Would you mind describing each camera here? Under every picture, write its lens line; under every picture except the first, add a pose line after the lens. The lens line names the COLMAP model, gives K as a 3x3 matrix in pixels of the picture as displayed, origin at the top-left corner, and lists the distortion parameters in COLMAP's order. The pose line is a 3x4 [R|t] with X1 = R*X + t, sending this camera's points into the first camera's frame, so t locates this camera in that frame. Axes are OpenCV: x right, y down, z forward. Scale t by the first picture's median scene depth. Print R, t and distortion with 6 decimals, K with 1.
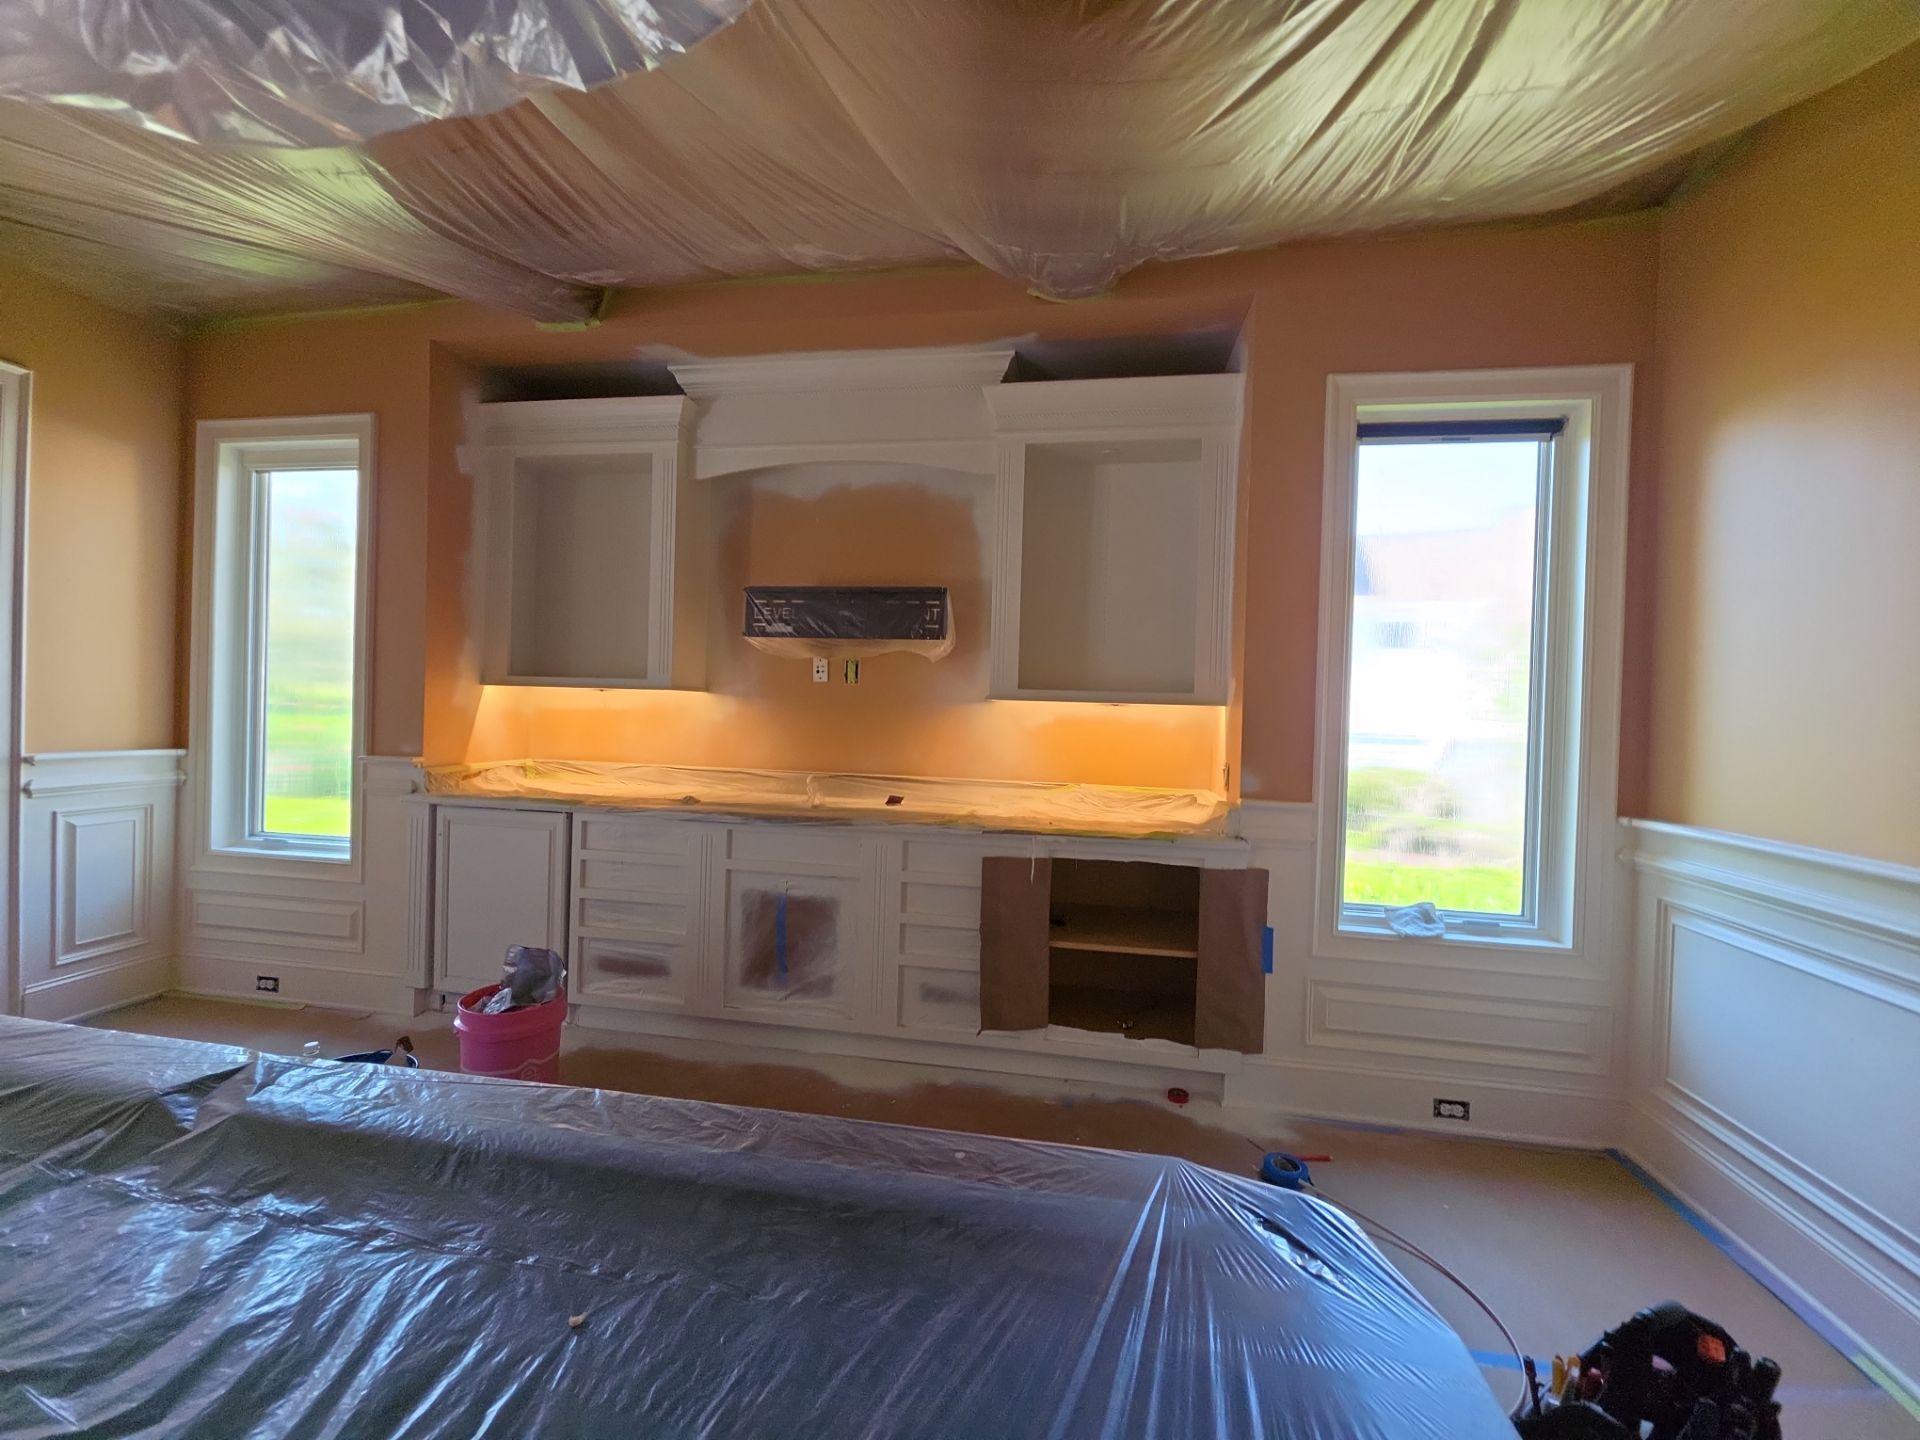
lens RADIAL K [[764.0, 0, 959.1], [0, 764.0, 714.5], [0, 0, 1]] dist [0.007423, -0.005413]
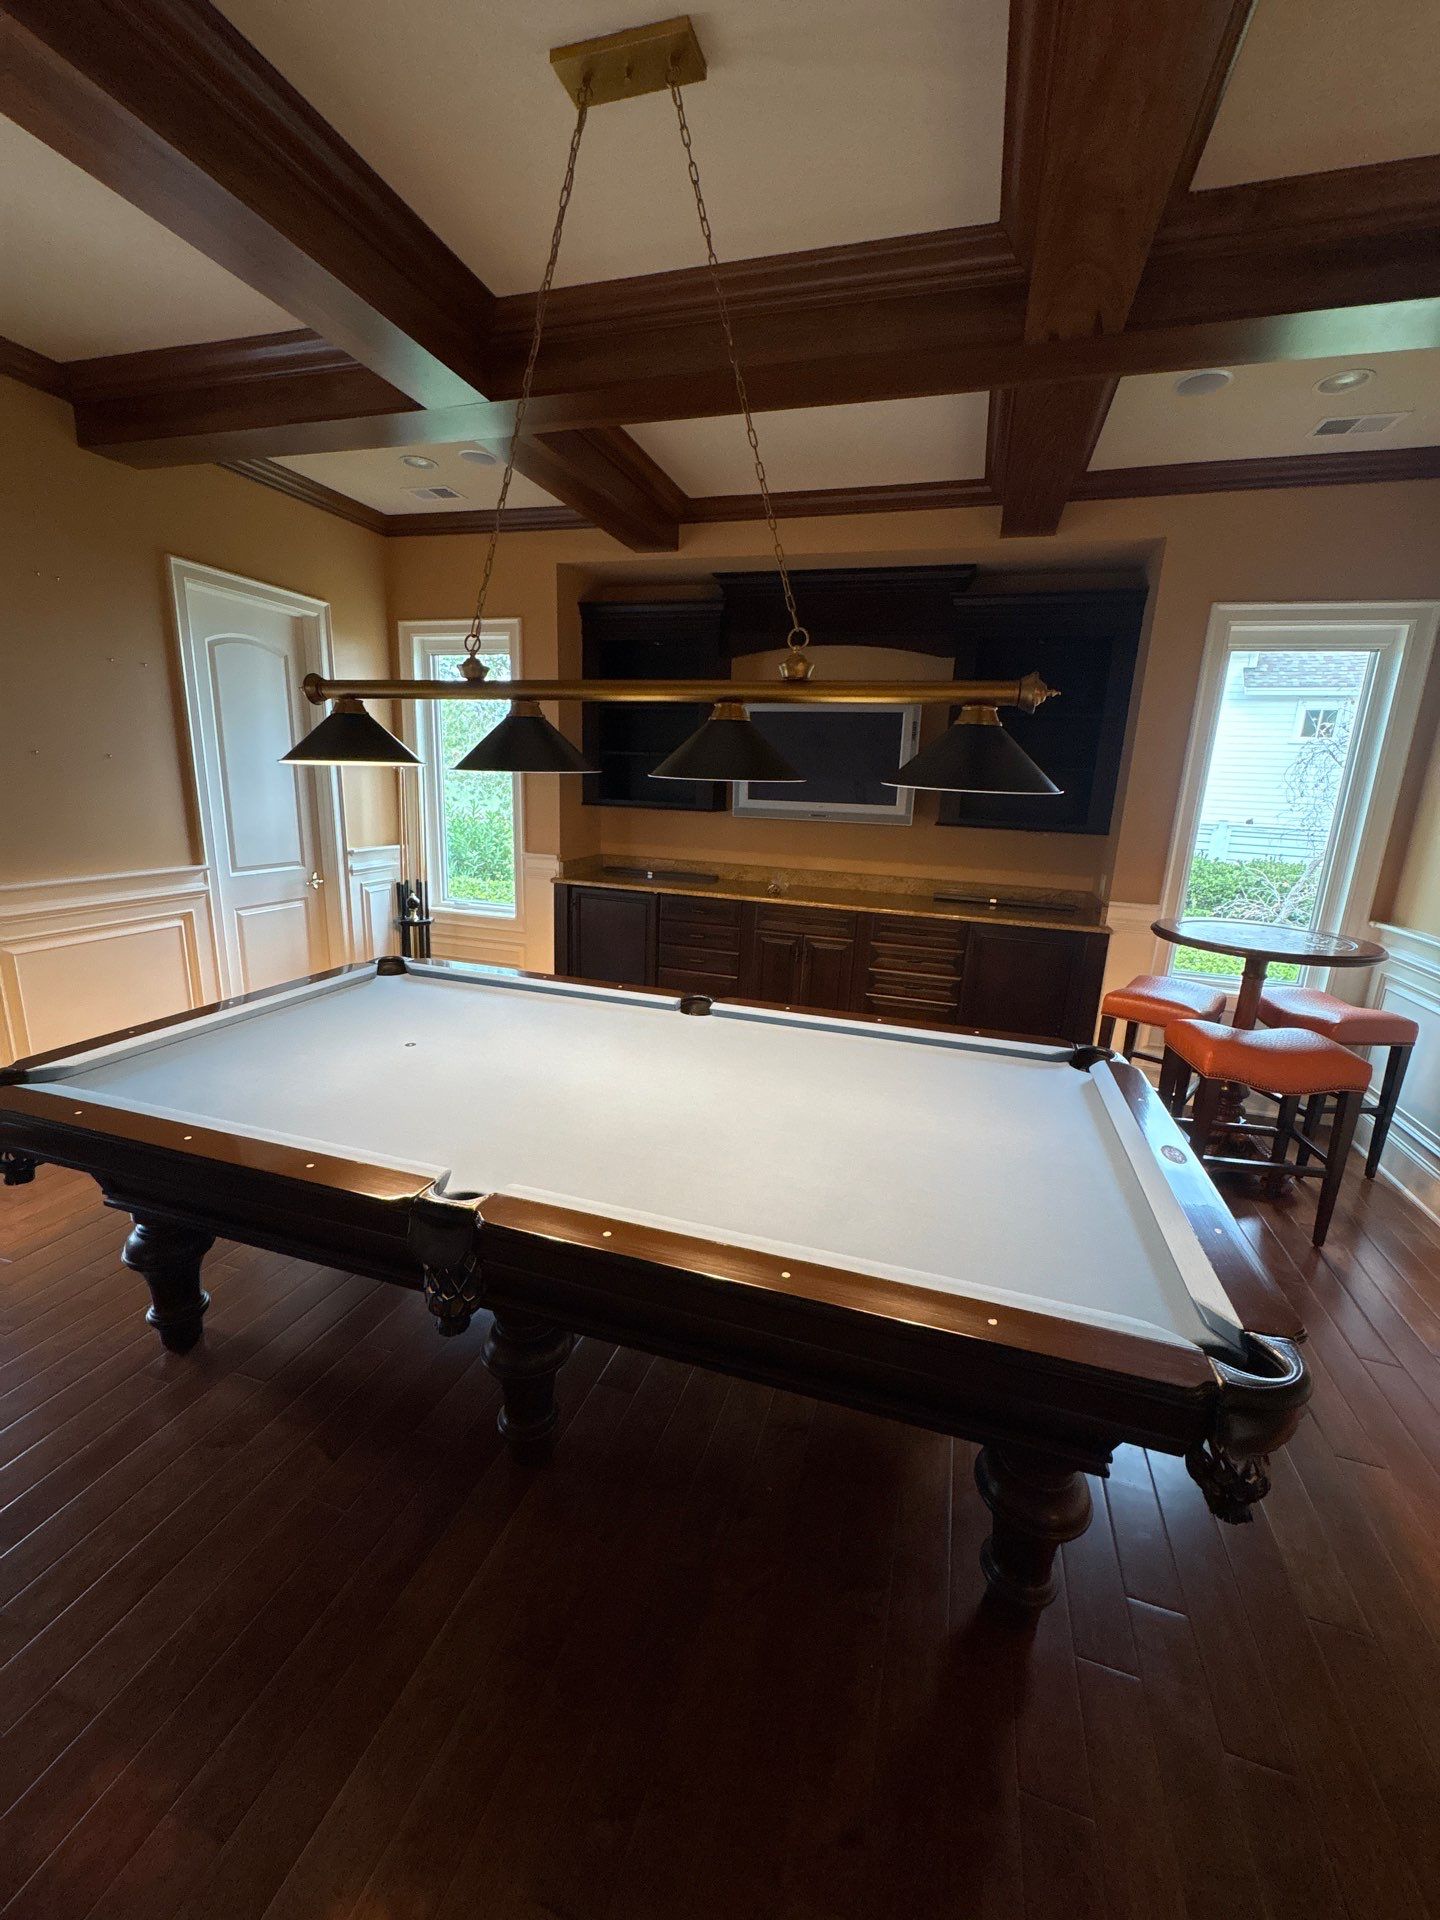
lens RADIAL K [[765.6, 0, 723.2], [0, 765.6, 958.7], [0, 0, 1]] dist [0.001420, -0.000054]
pose [[0.991046, 0.042137, -0.126698, -0.189198], [-0.013191, 0.975154, 0.221136, -0.098468], [0.132868, -0.217485, 0.966978, -0.574612]]
